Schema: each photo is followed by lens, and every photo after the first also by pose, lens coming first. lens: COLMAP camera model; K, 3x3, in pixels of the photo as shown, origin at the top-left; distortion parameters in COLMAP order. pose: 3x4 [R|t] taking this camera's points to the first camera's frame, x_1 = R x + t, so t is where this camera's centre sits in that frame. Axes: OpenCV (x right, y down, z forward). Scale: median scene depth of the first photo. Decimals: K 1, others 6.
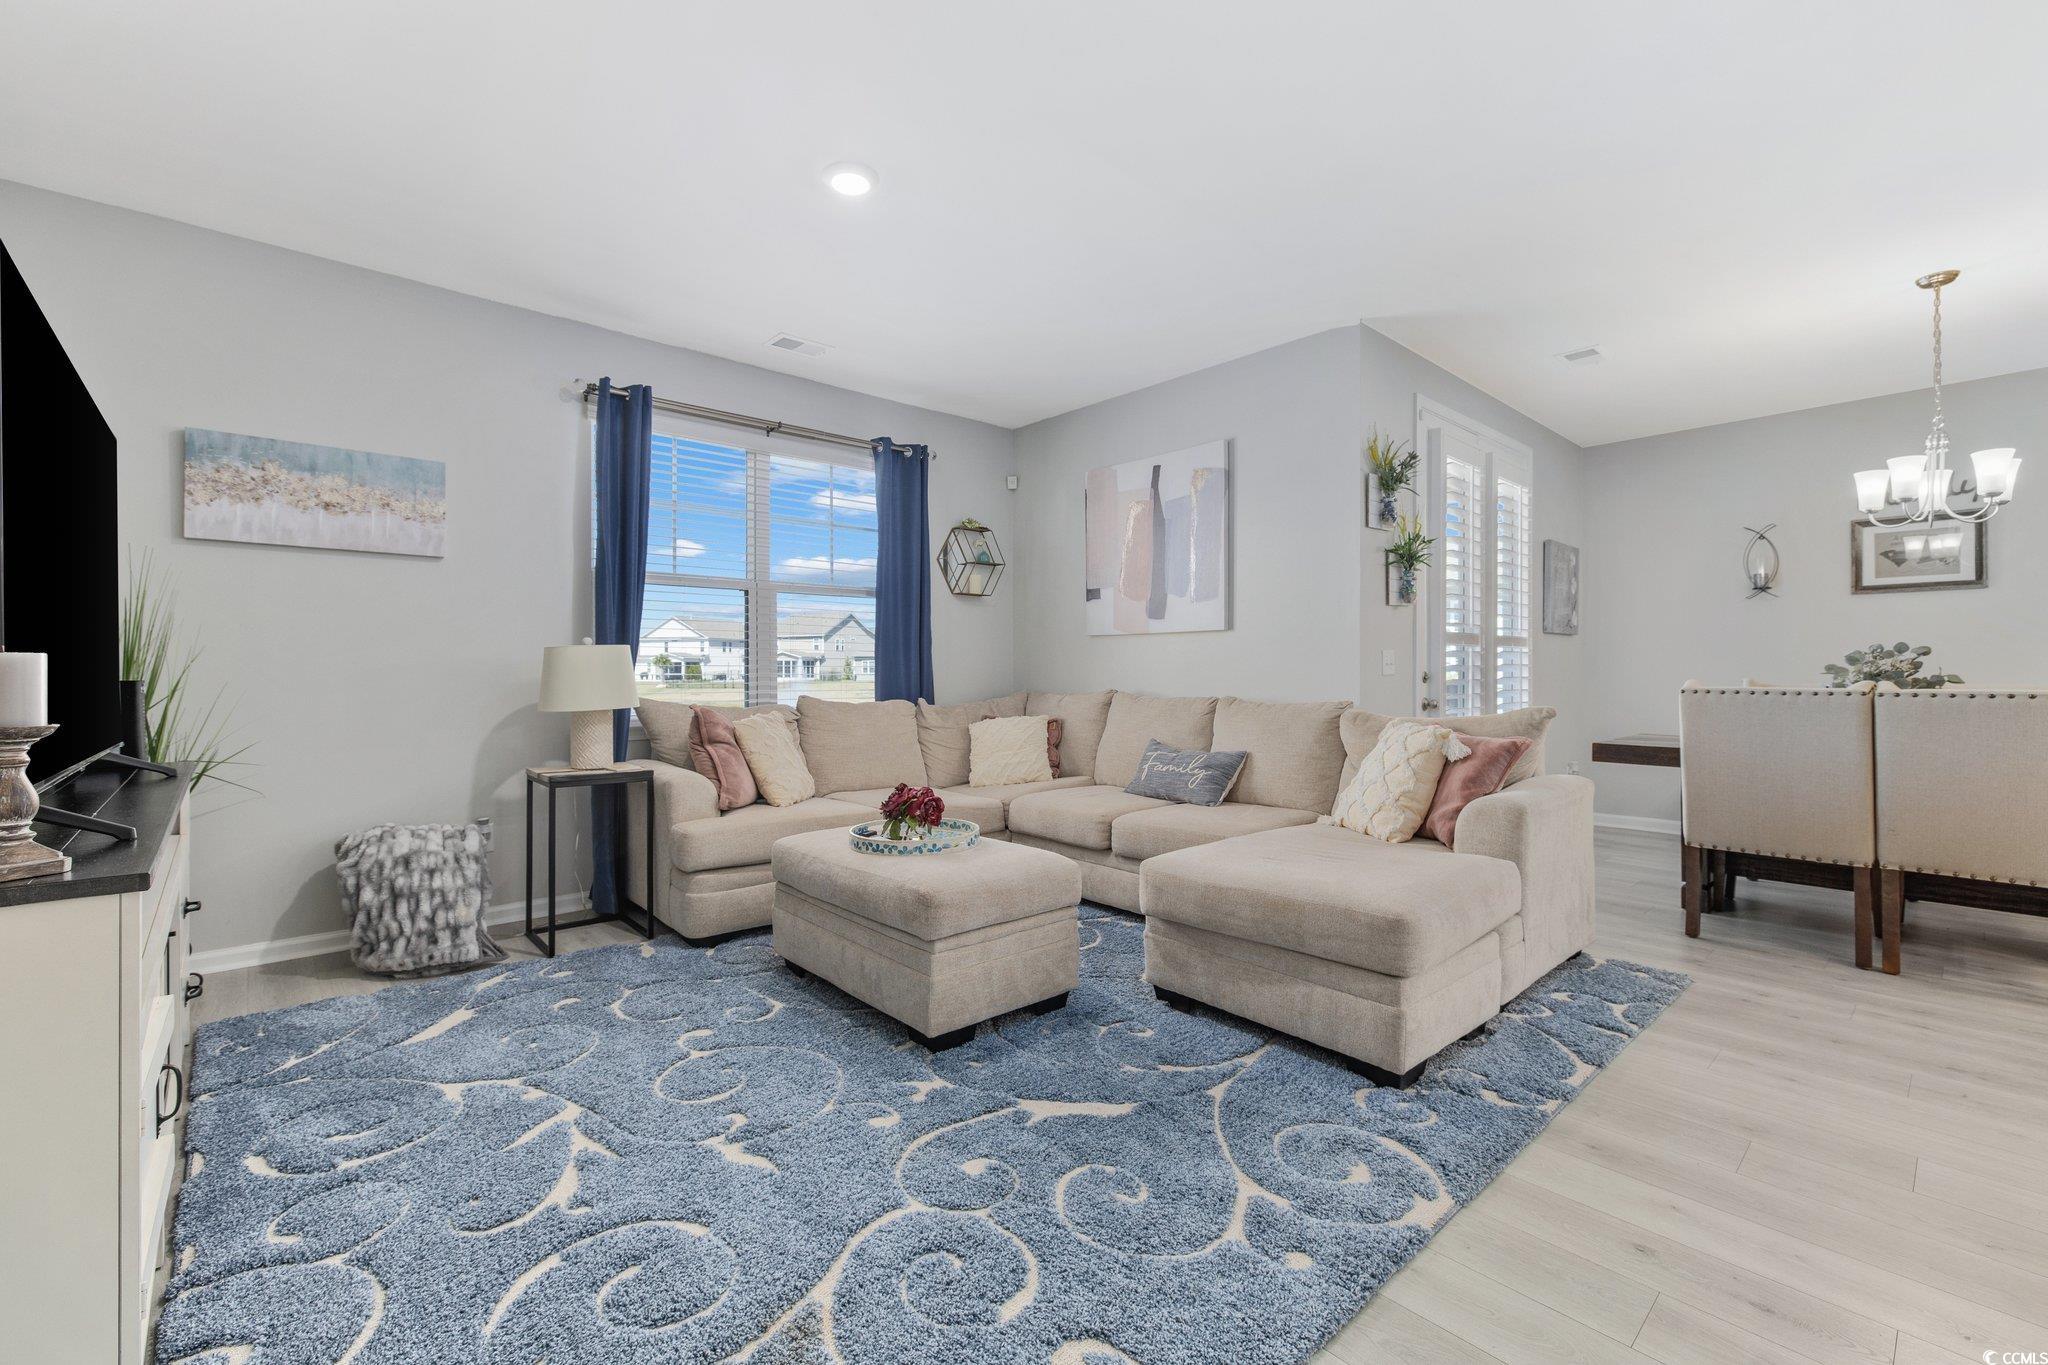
lens RADIAL K [[875.2, 0, 996.3], [0, 875.2, 667.3], [0, 0, 1]] dist [-0.003742, 0.000923]
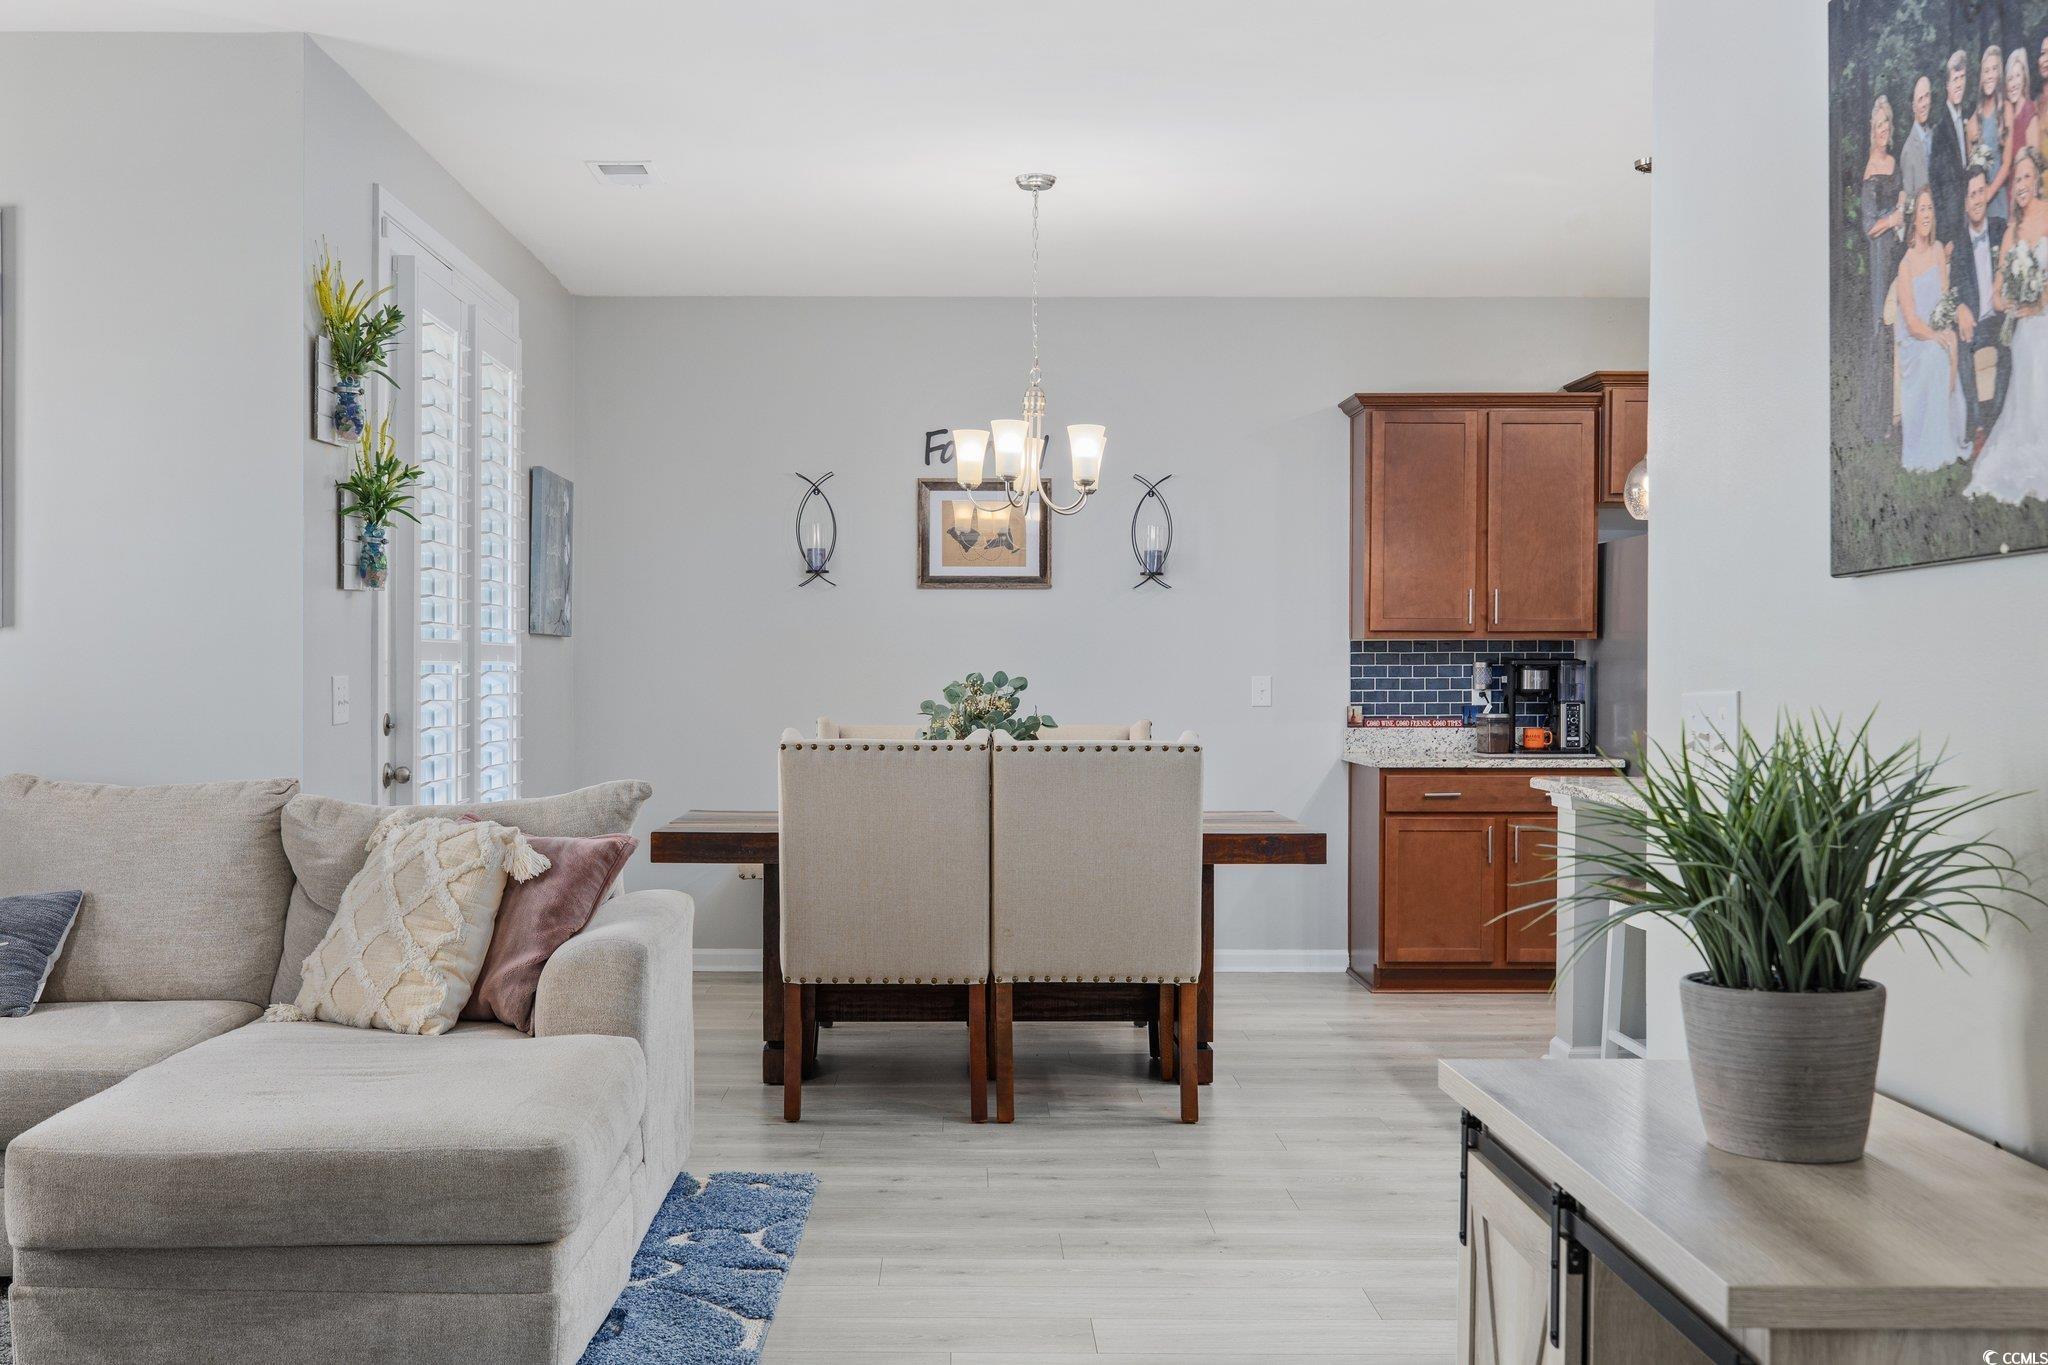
lens RADIAL K [[2042.7, 0, 1010.9], [0, 2042.7, 691.1], [0, 0, 1]] dist [0.003707, 0.000000]
pose [[0.641908, -0.003988, 0.766771, -0.272895], [-0.007966, 0.999898, 0.011869, -0.033668], [-0.766740, -0.013727, 0.641811, -0.105322]]
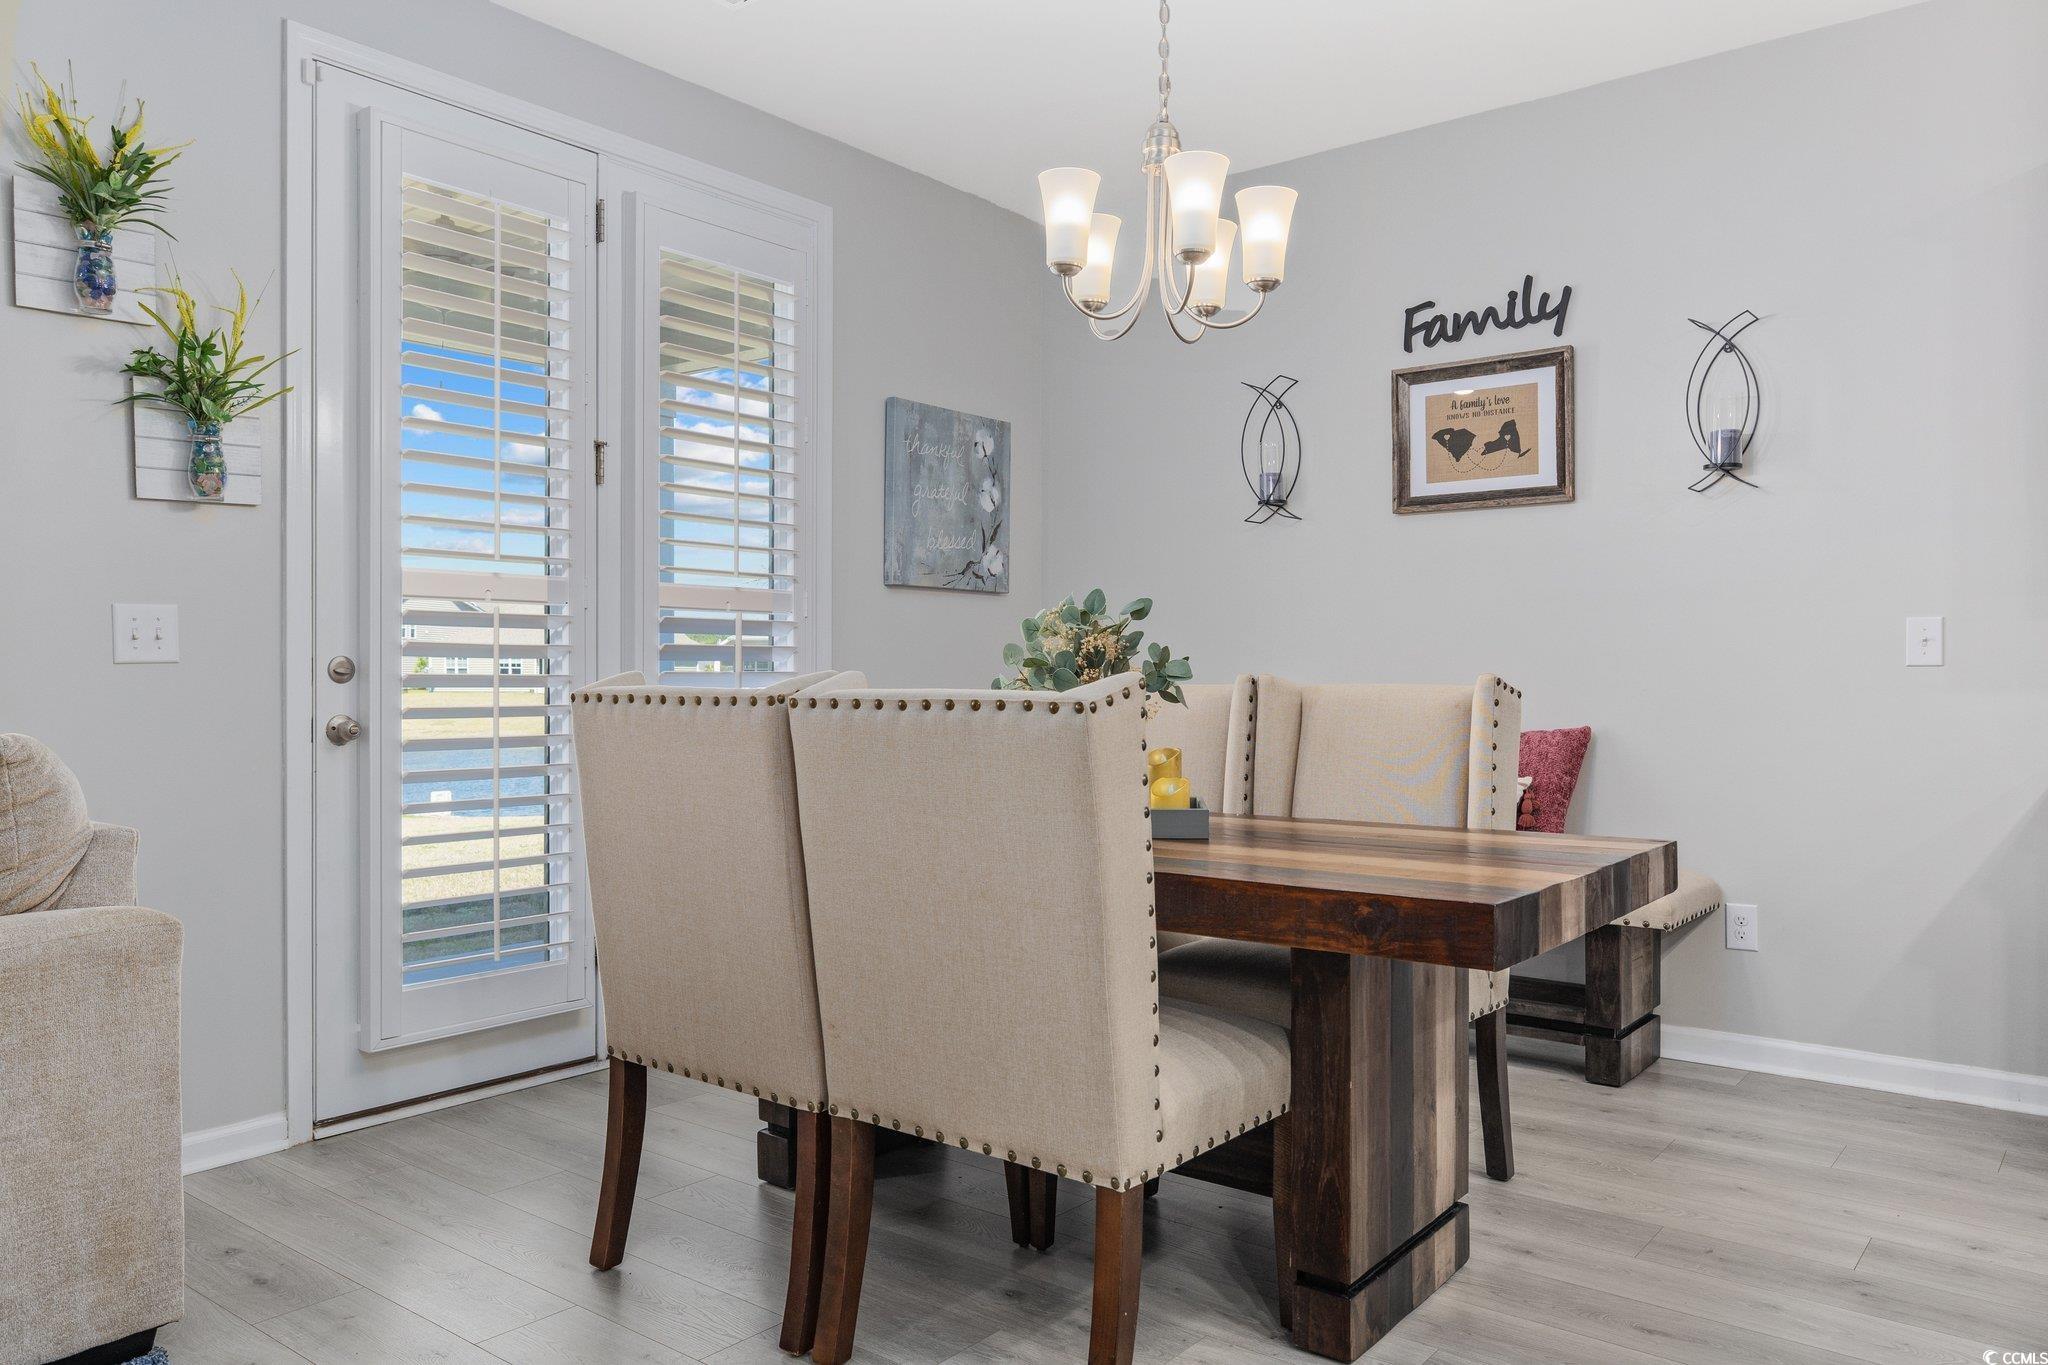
lens RADIAL K [[1470.6, 0, 1018.8], [0, 1470.6, 684.0], [0, 0, 1]] dist [-0.000350, 0.001176]
pose [[0.984258, -0.000207, 0.176739, 0.880974], [-0.001198, 0.999969, 0.007844, 0.014994], [-0.176735, -0.007932, 0.984226, 0.262796]]
